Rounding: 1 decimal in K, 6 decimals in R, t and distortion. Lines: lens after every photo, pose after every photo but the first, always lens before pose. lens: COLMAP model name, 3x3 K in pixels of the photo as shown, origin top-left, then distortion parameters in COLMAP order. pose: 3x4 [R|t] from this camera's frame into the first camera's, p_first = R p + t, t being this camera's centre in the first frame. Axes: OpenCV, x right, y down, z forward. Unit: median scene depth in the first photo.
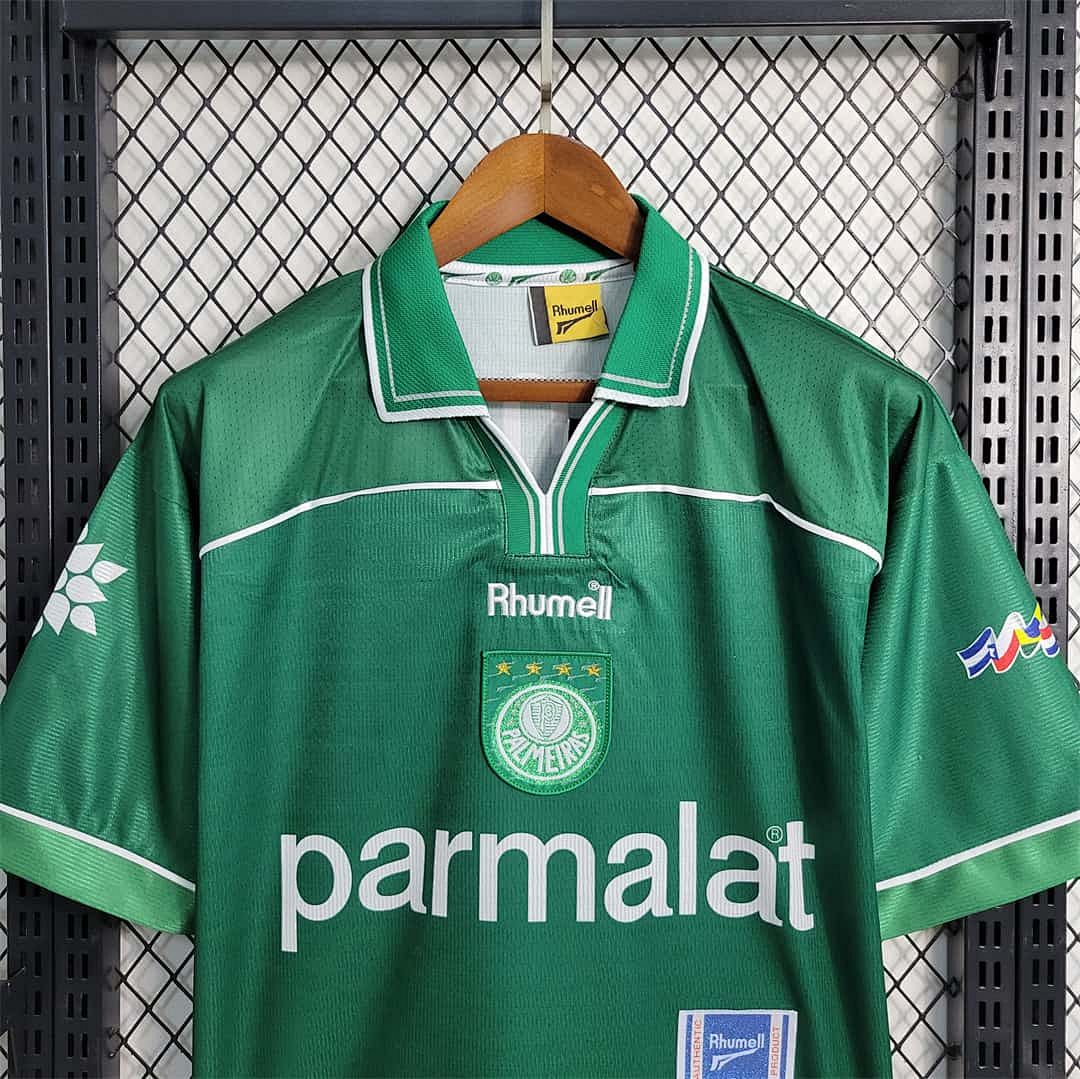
lens RADIAL K [[1104.2, 0, 540.0], [0, 1104.2, 539.5], [0, 0, 1]] dist [0.002038, 0.032183]
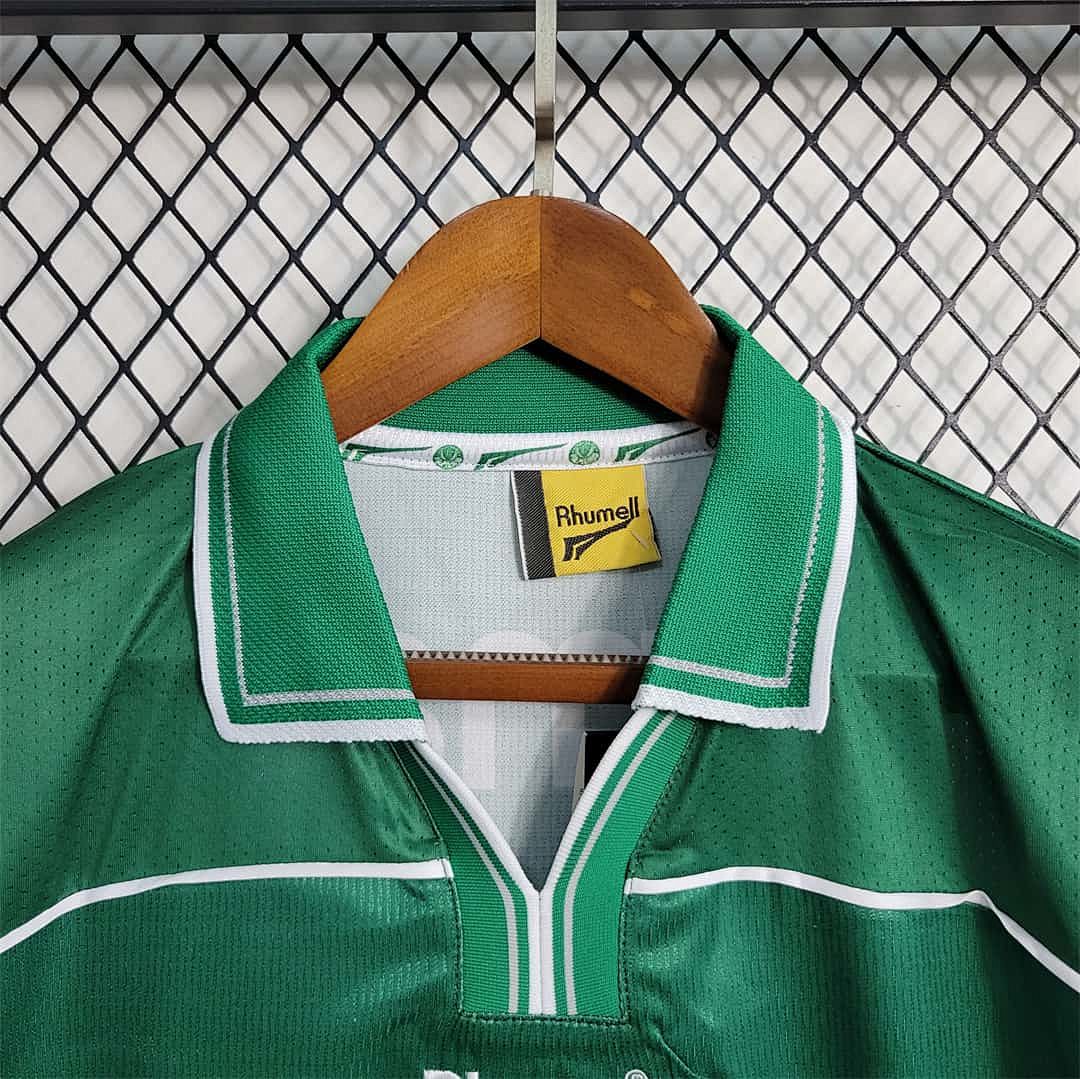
lens RADIAL K [[1104.2, 0, 540.0], [0, 1104.2, 539.5], [0, 0, 1]] dist [0.002038, 0.032183]
pose [[0.999937, 0.003256, -0.010697, 0.009622], [-0.004147, 0.996429, -0.084333, -0.152884], [0.010384, 0.084372, 0.996380, 0.470590]]
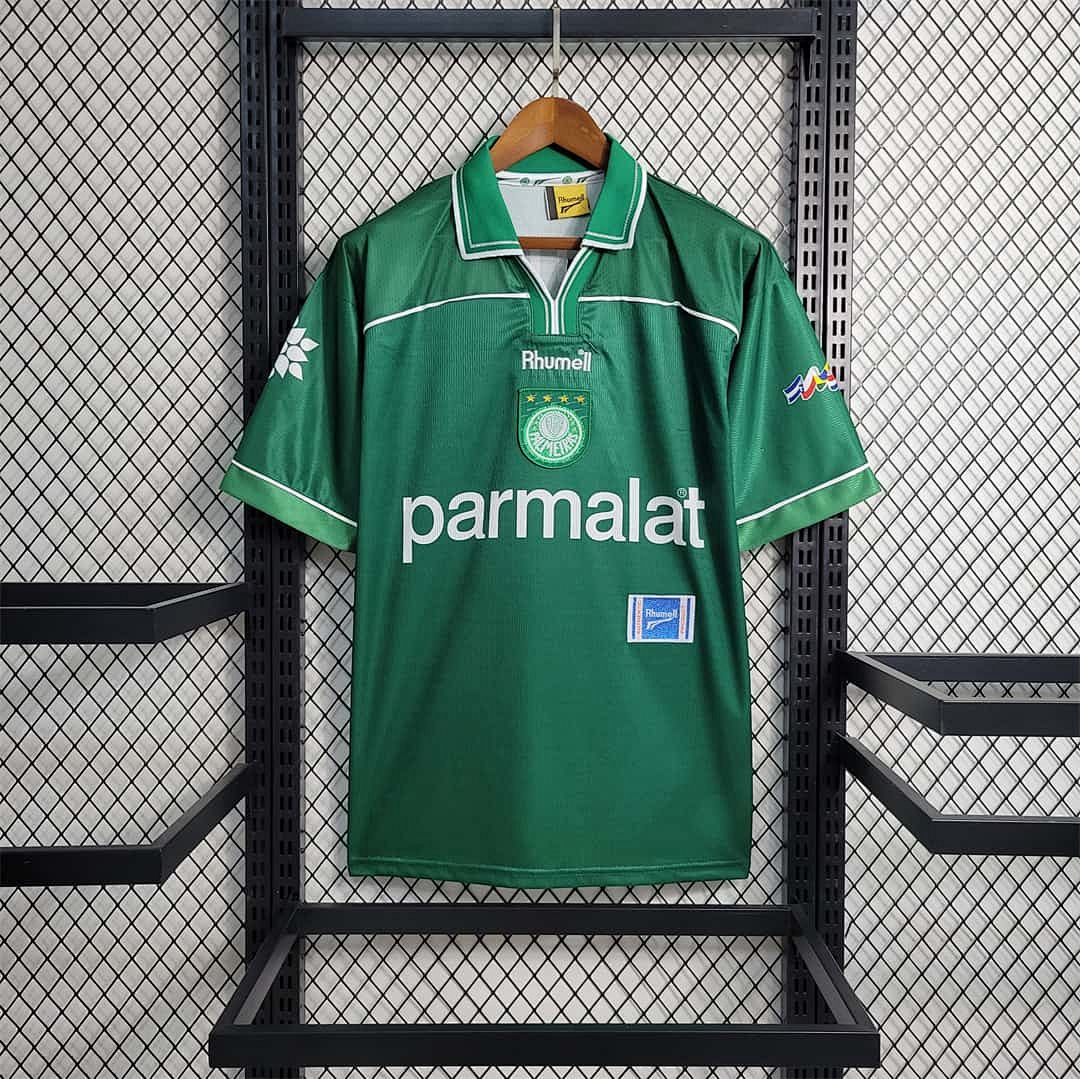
lens RADIAL K [[1104.2, 0, 540.0], [0, 1104.2, 539.5], [0, 0, 1]] dist [0.002038, 0.032183]
pose [[0.999951, 0.002513, 0.009543, -0.033690], [-0.002690, 0.999823, 0.018611, 0.303661], [-0.009495, -0.018635, 0.999781, -0.773644]]
